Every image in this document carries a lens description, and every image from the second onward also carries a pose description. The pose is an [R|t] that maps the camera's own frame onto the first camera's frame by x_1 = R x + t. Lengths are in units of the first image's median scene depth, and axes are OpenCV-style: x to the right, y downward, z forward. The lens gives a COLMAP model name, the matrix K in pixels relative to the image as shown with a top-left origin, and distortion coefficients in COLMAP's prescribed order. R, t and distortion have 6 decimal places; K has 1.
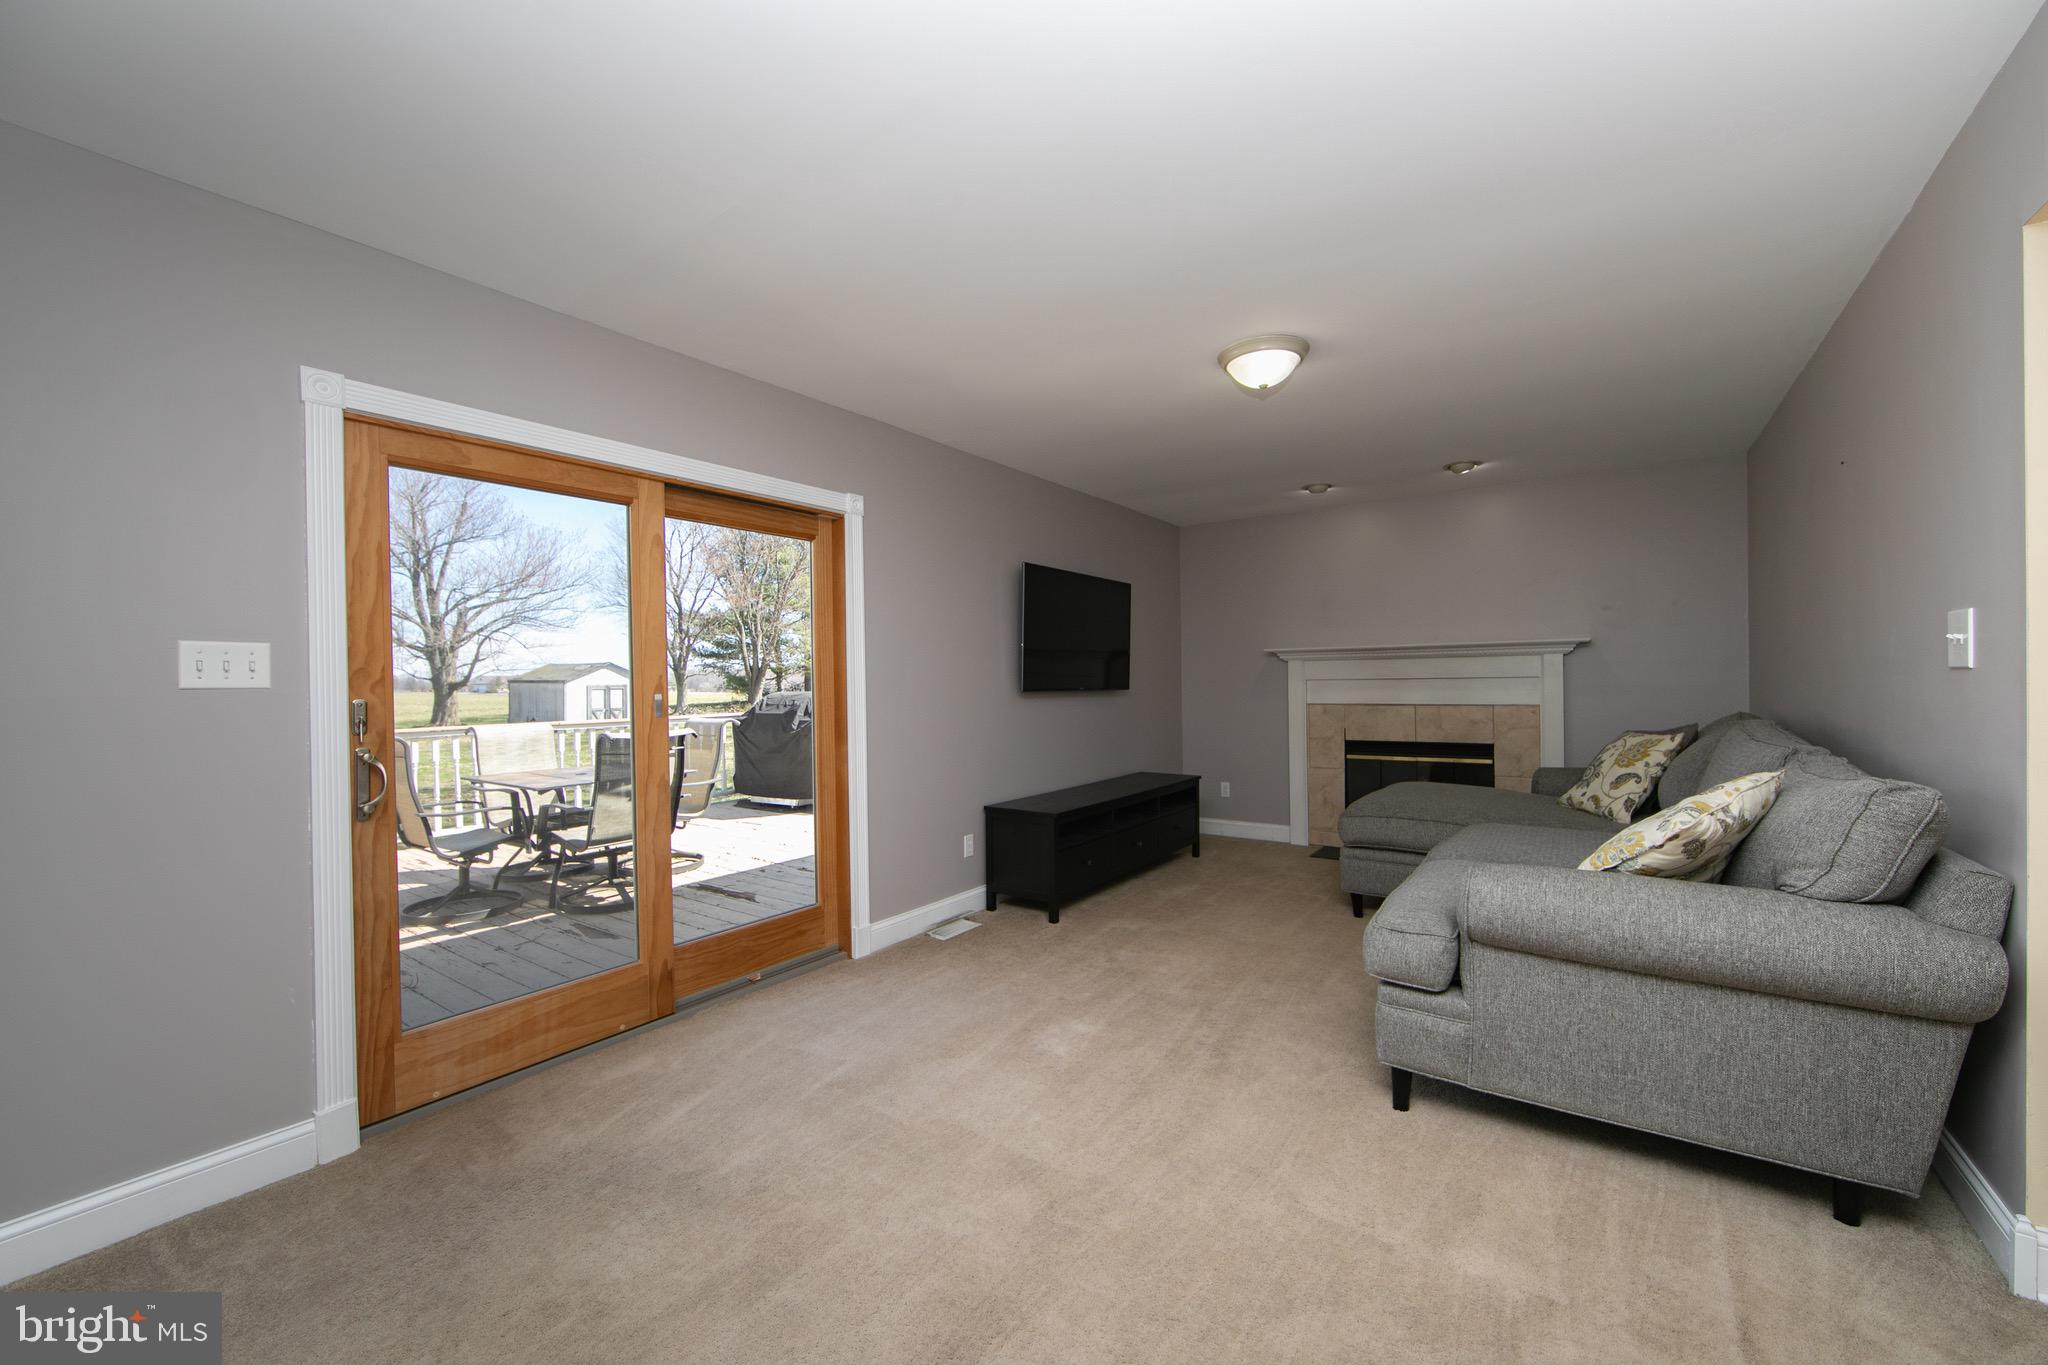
lens RADIAL K [[801.9, 0, 1036.7], [0, 801.9, 685.7], [0, 0, 1]] dist [-0.008414, -0.000479]
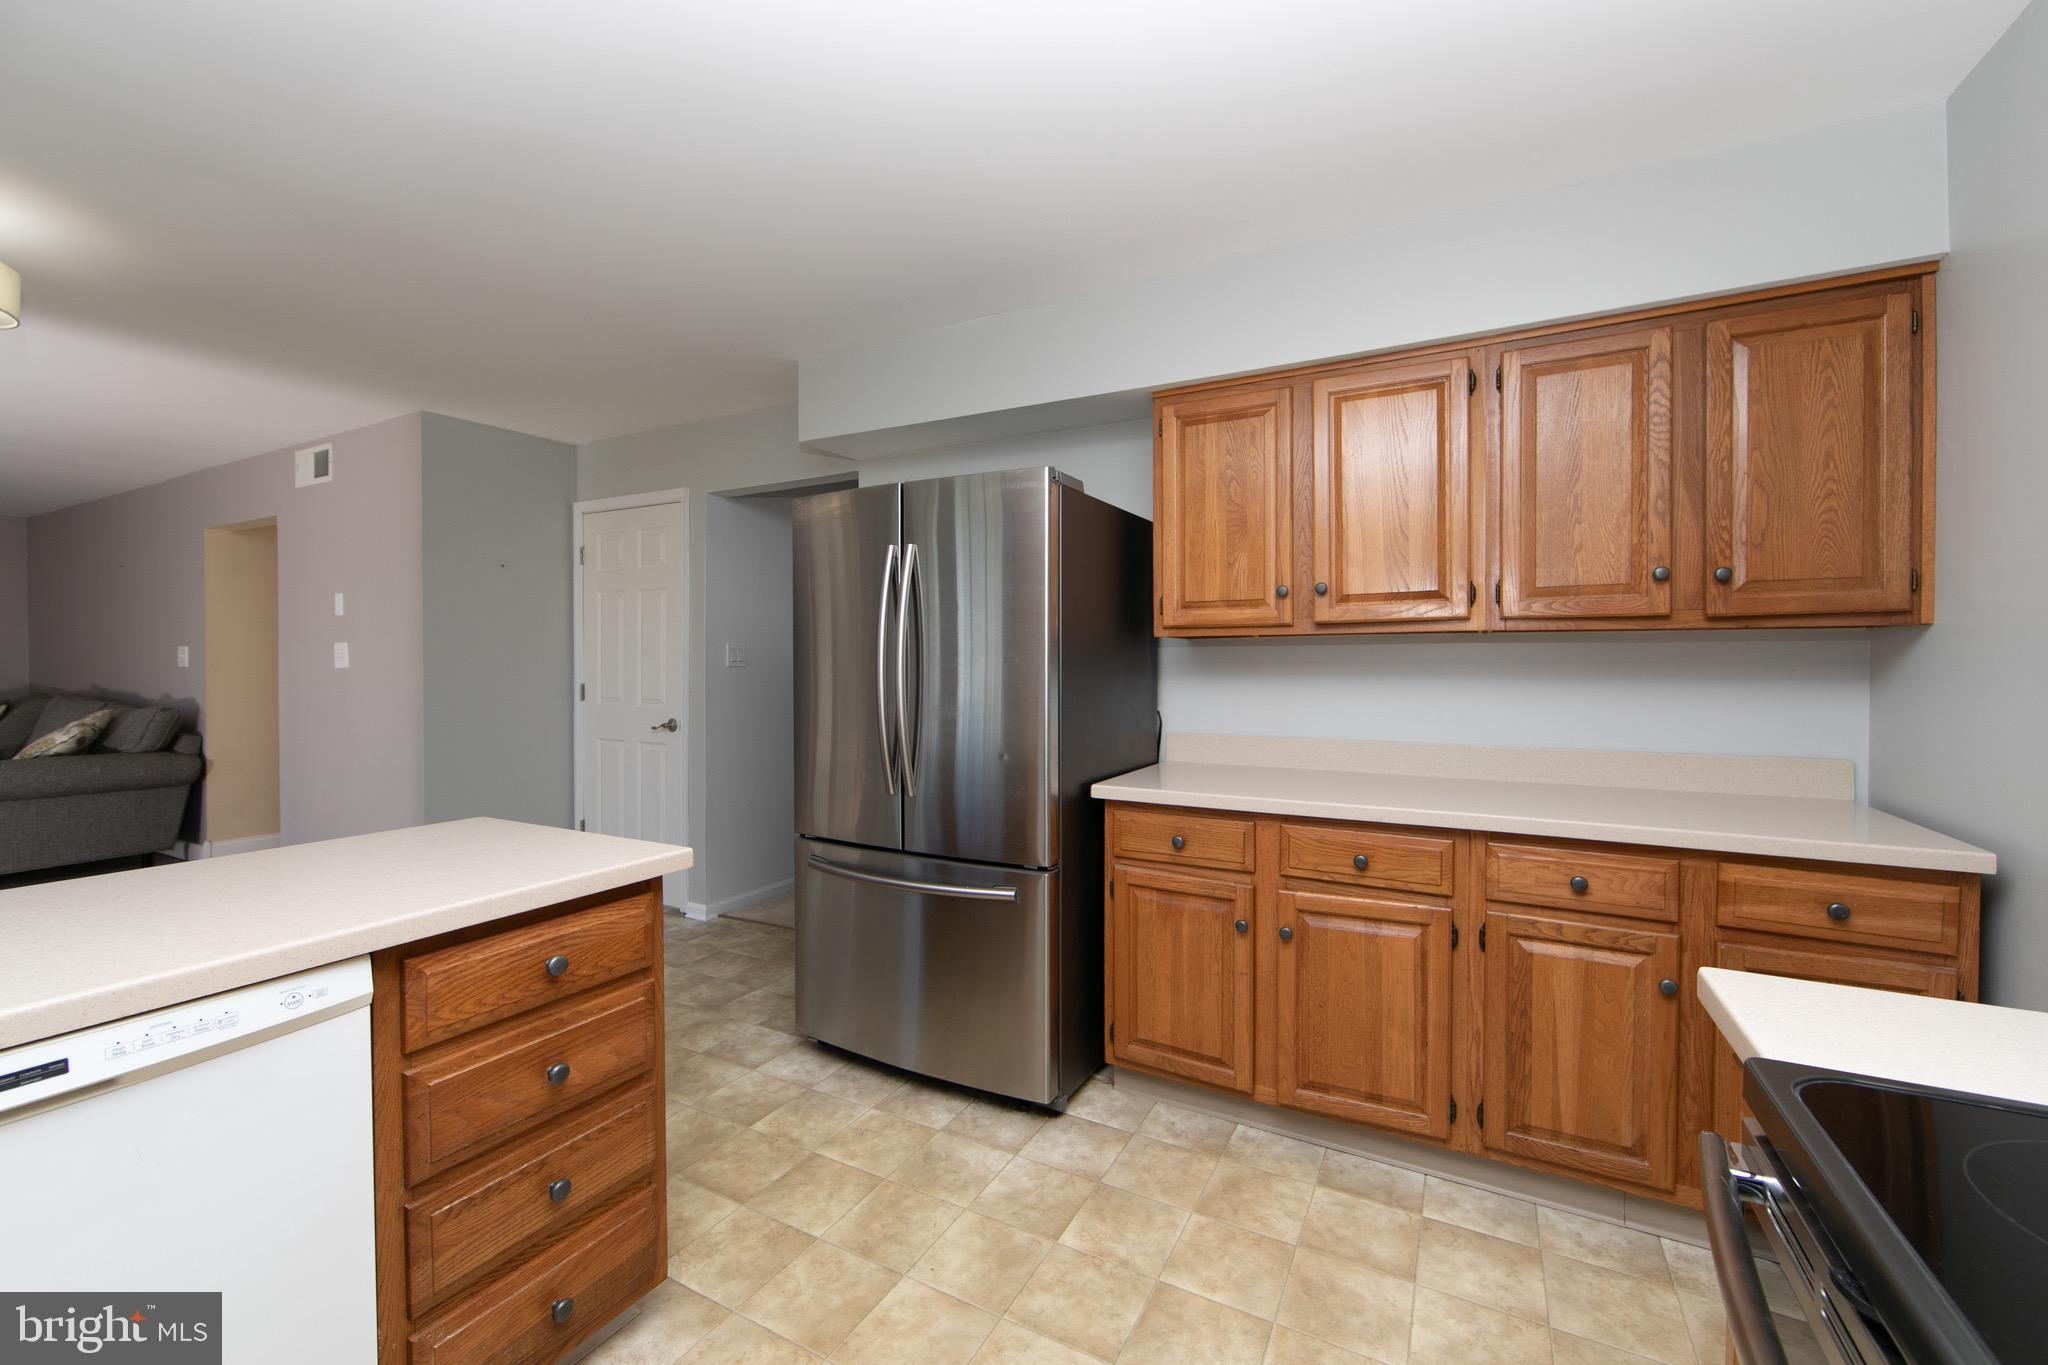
lens RADIAL K [[801.9, 0, 1030.1], [0, 801.9, 678.1], [0, 0, 1]] dist [-0.008414, -0.000479]
pose [[-0.113971, 0.000091, 0.993484, -0.805439], [0.003786, 0.999993, 0.000343, 0.010501], [-0.993477, 0.003801, -0.113971, -0.676870]]
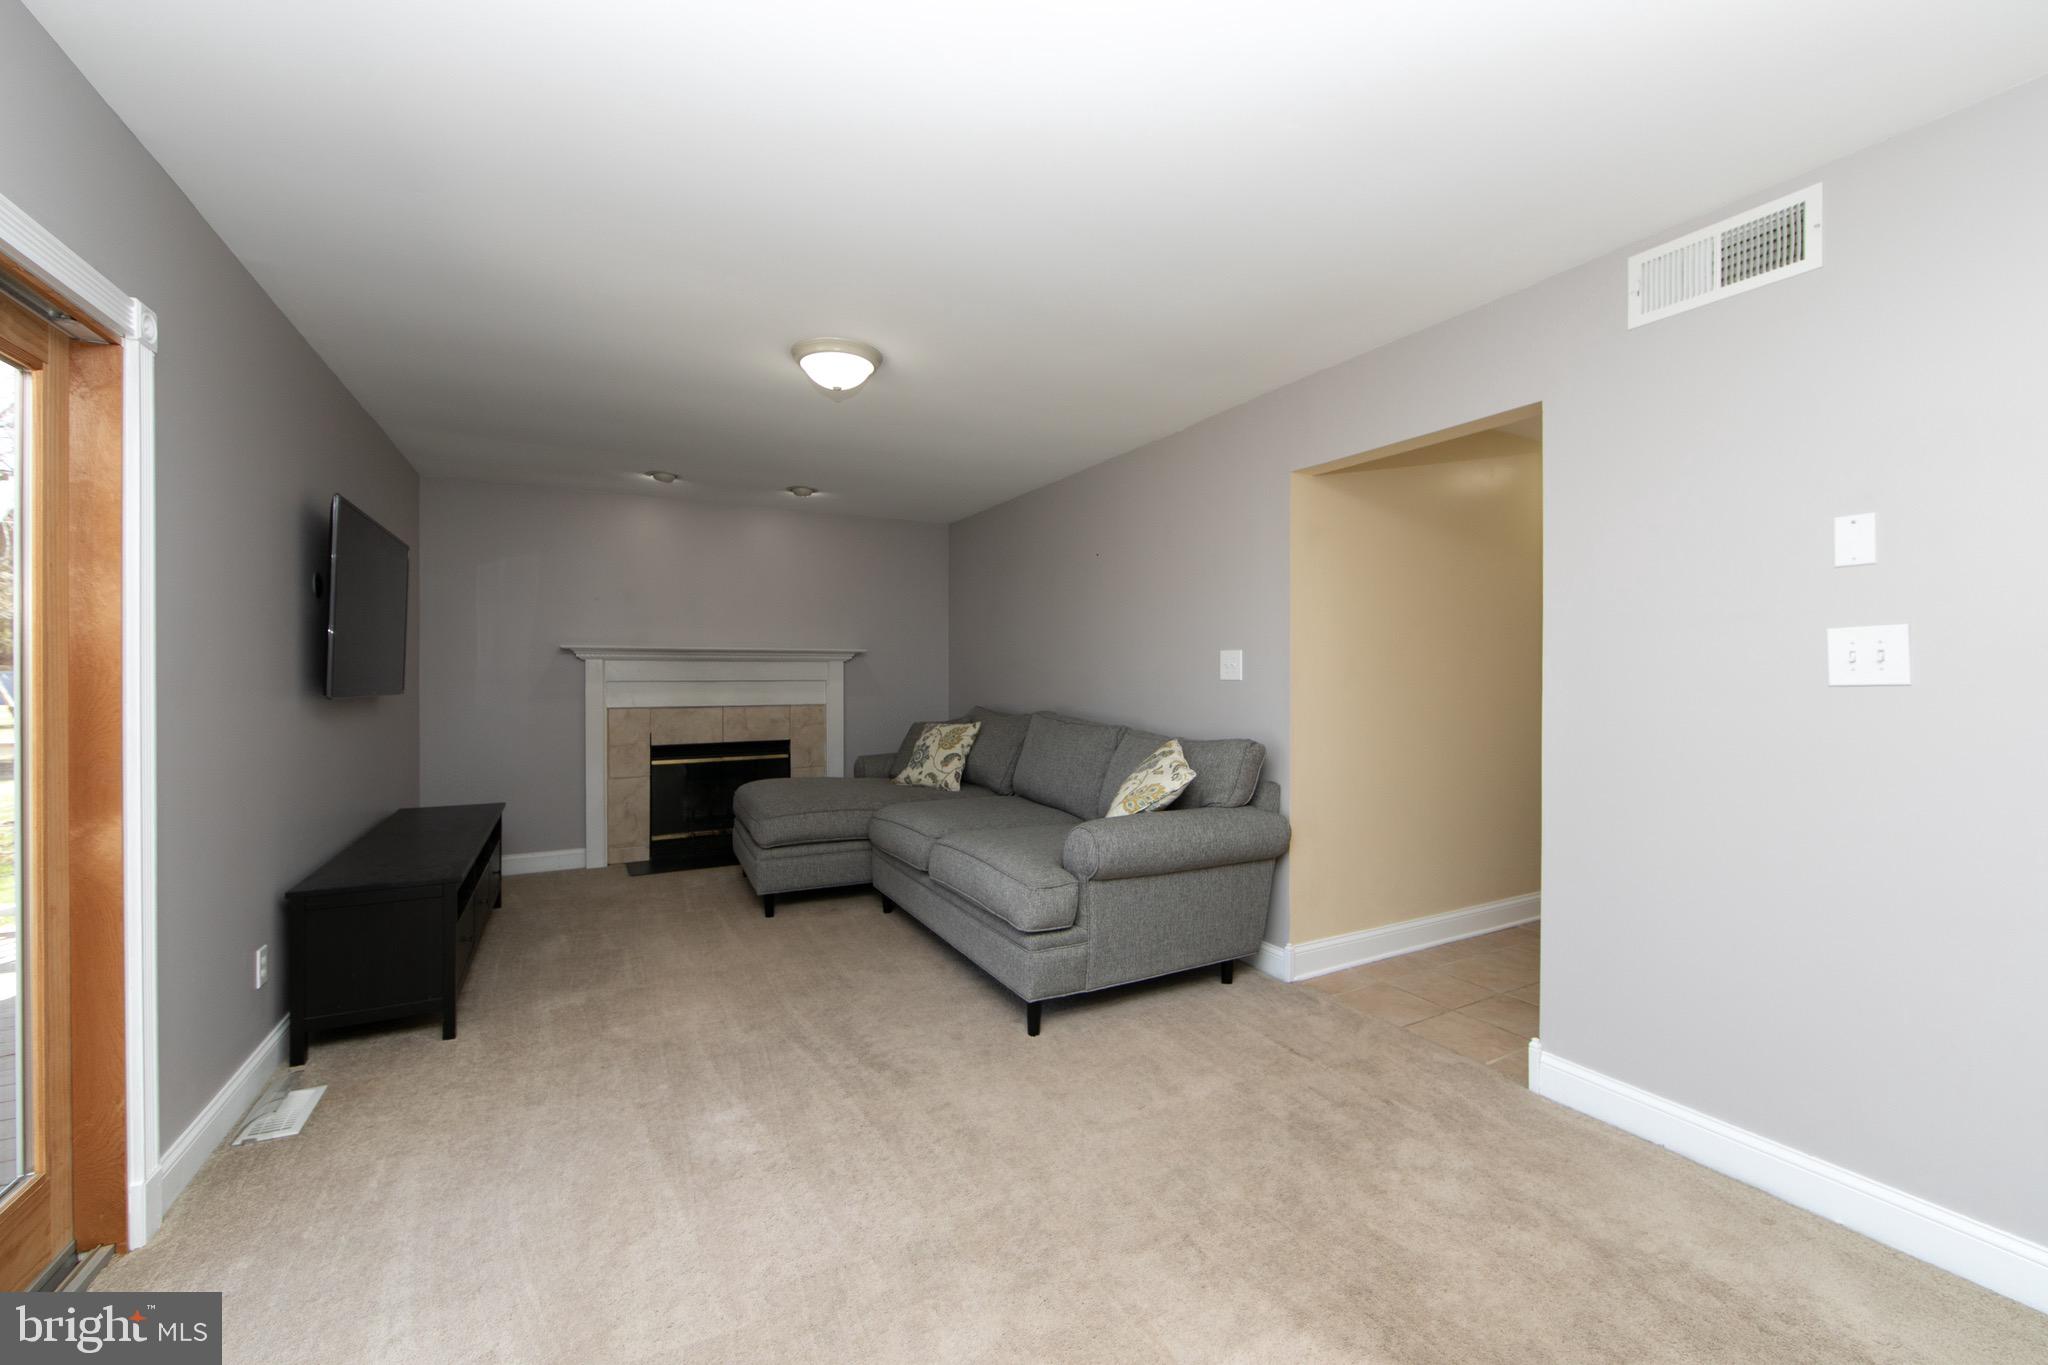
lens RADIAL K [[801.9, 0, 1027.8], [0, 801.9, 674.3], [0, 0, 1]] dist [-0.008414, -0.000479]
pose [[0.443717, 0.014145, 0.896056, -0.338413], [-0.000816, 0.999881, -0.015380, -0.002408], [-0.896167, 0.006093, 0.443675, 0.236042]]
